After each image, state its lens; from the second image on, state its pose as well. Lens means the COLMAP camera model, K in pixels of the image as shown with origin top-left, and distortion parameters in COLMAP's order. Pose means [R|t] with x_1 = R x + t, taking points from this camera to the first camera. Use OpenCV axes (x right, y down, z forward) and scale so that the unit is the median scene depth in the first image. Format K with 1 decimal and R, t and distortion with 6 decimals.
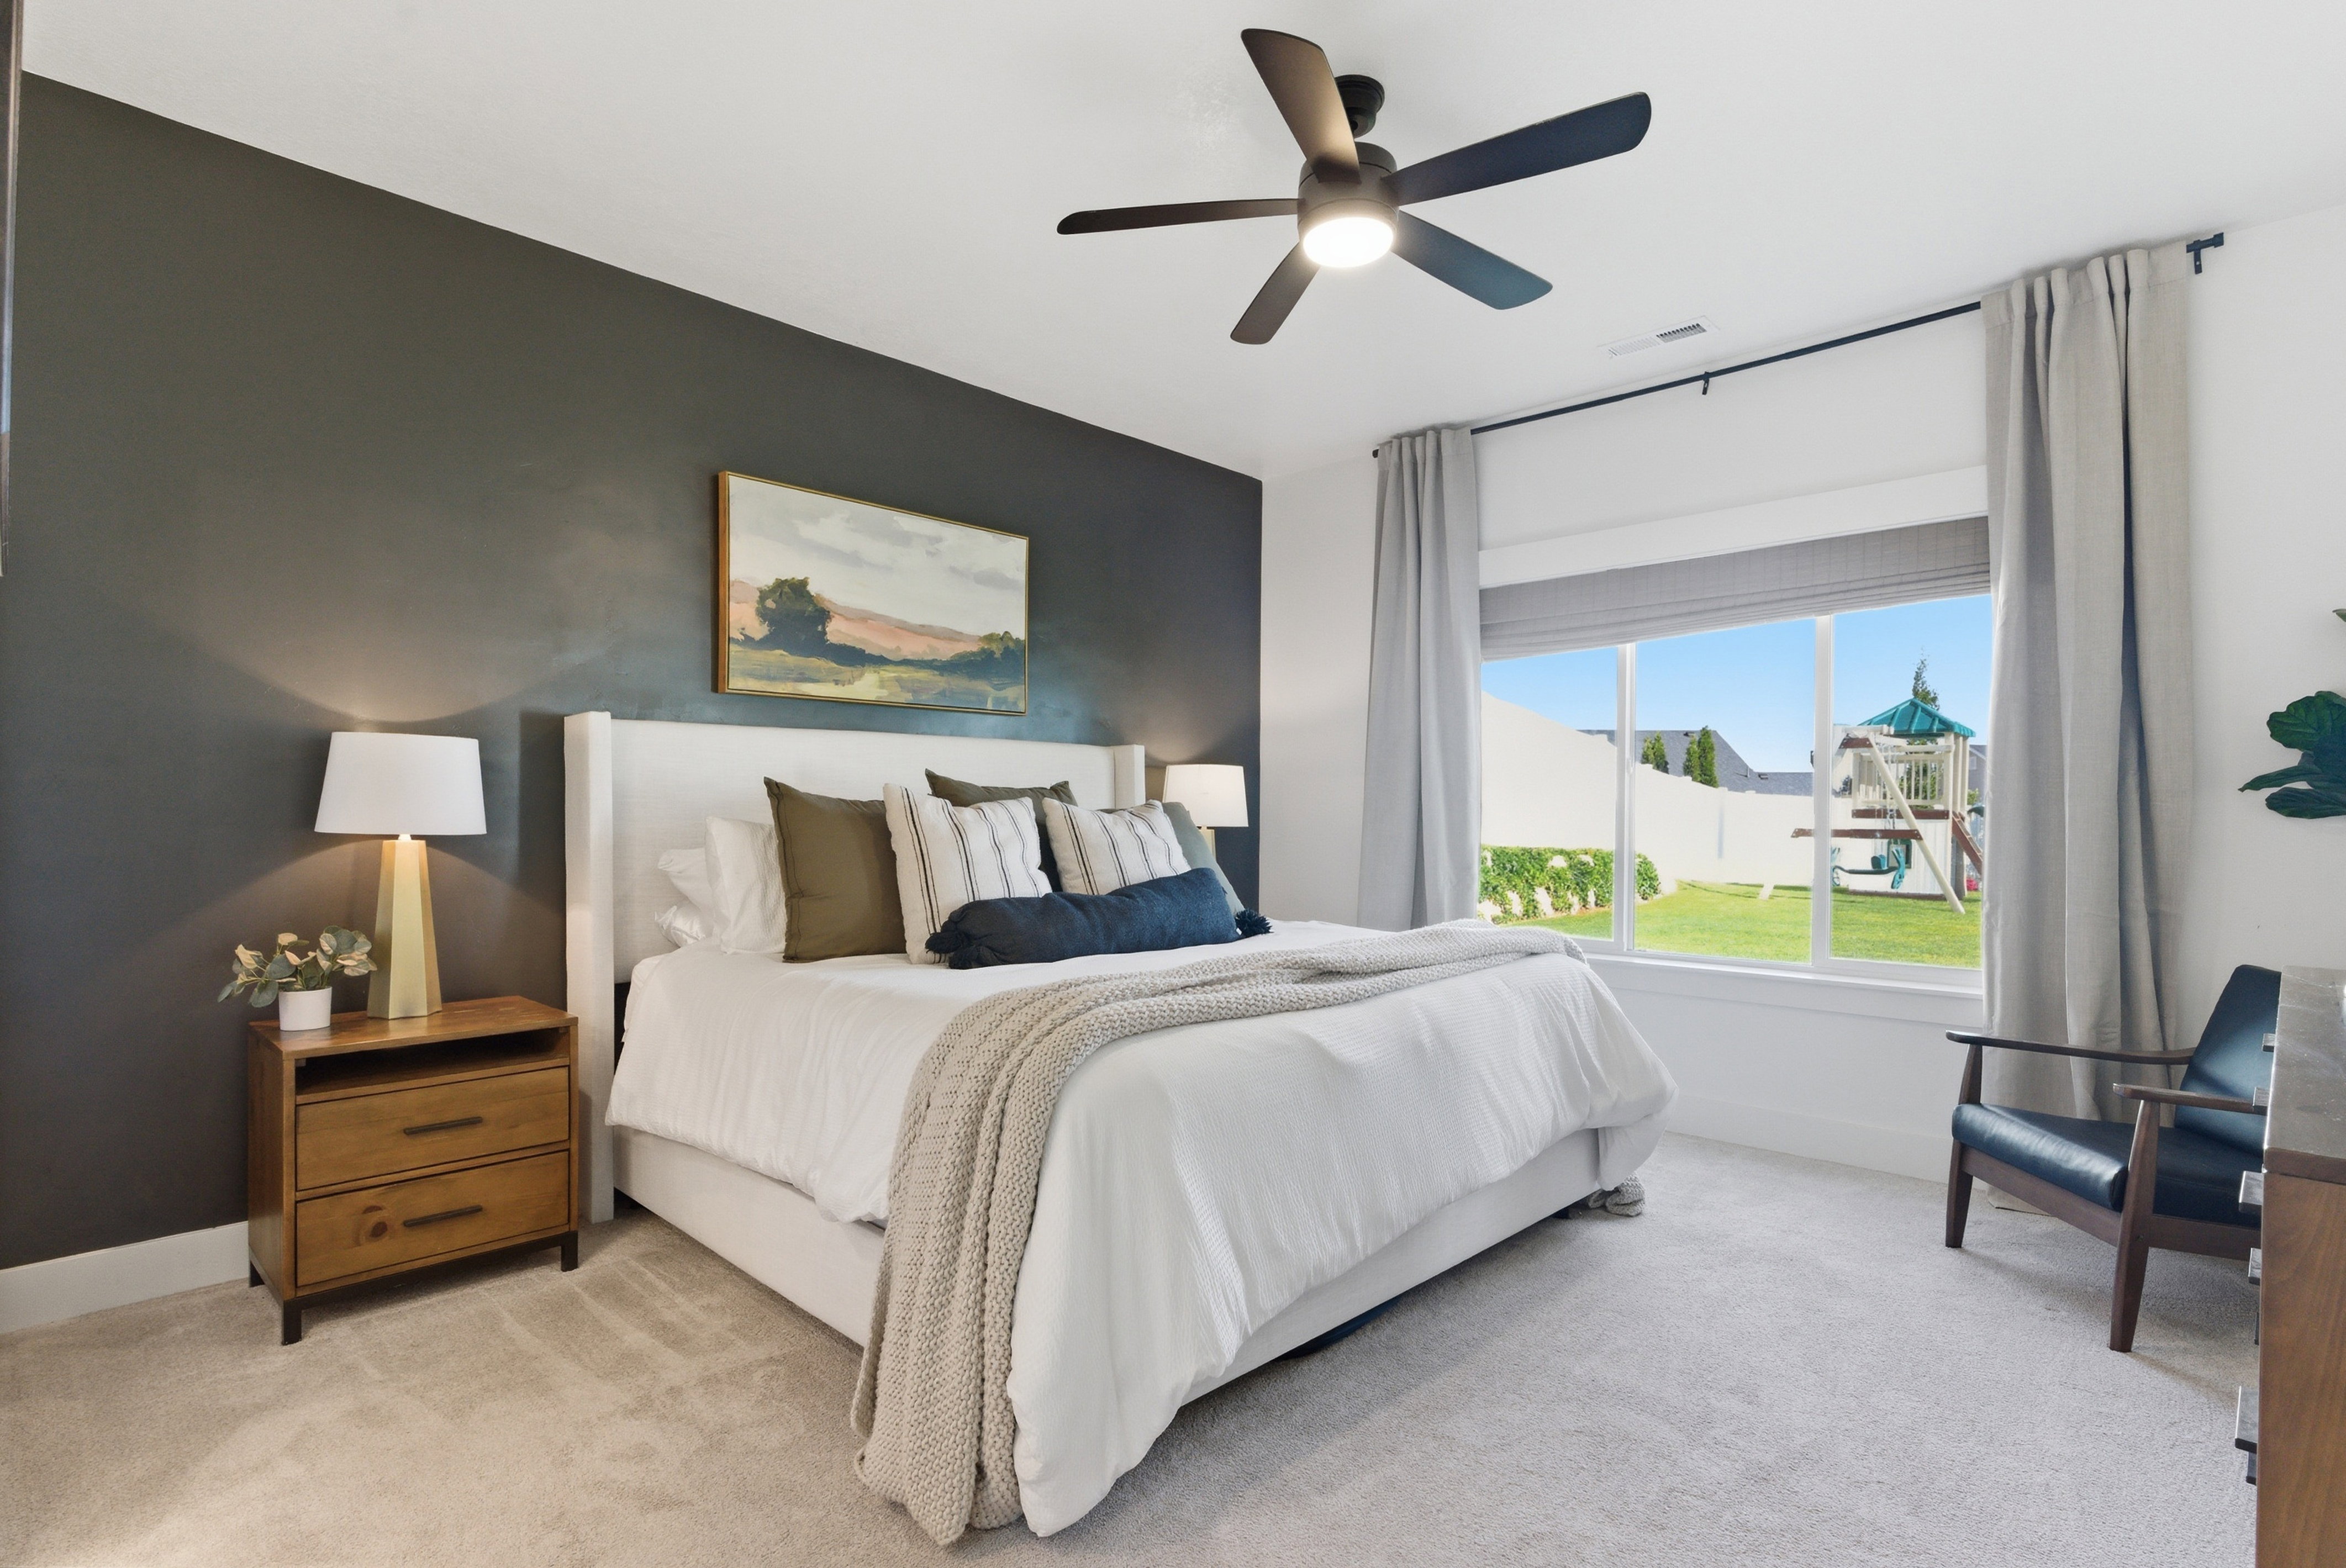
lens RADIAL K [[1134.7, 0, 1182.6], [0, 1134.7, 800.1], [0, 0, 1]] dist [-0.006110, -0.000254]
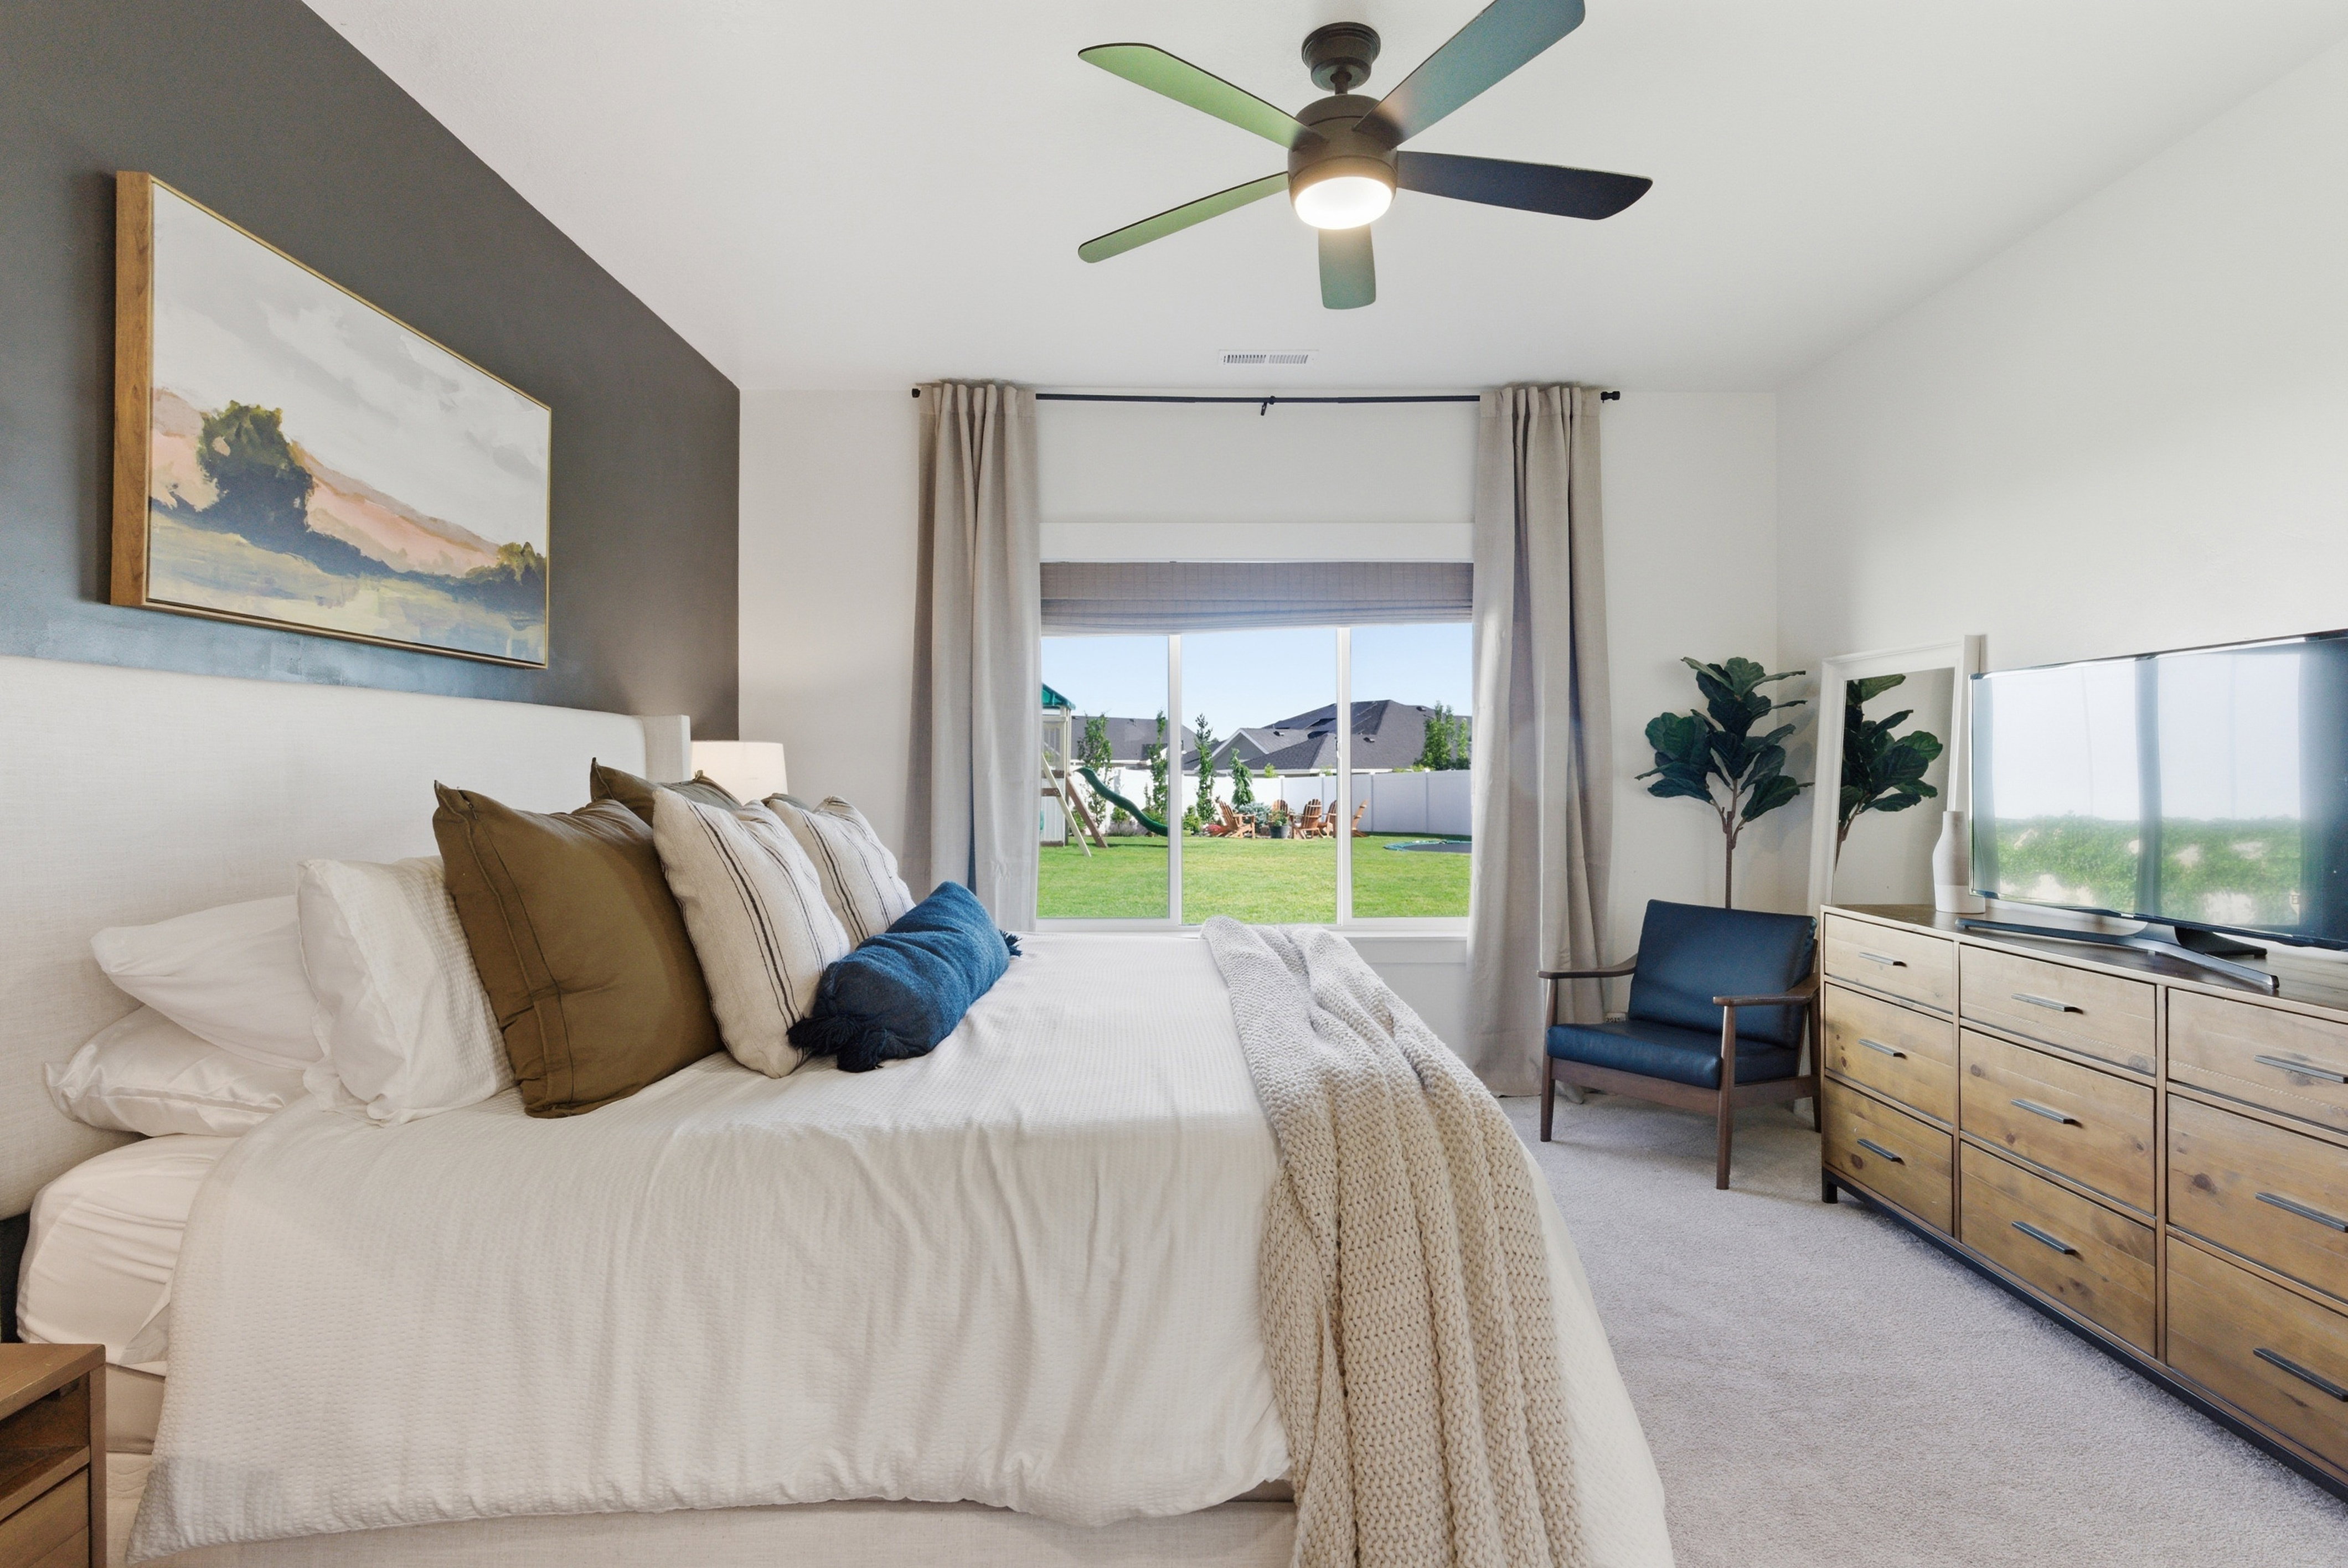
lens RADIAL K [[1135.6, 0, 1165.3], [0, 1135.6, 748.3], [0, 0, 1]] dist [-0.006110, -0.000254]
pose [[0.717332, 0.008907, 0.696675, -0.403632], [-0.004398, 0.999956, -0.008257, -0.026870], [-0.696718, 0.002859, 0.717340, 0.297175]]
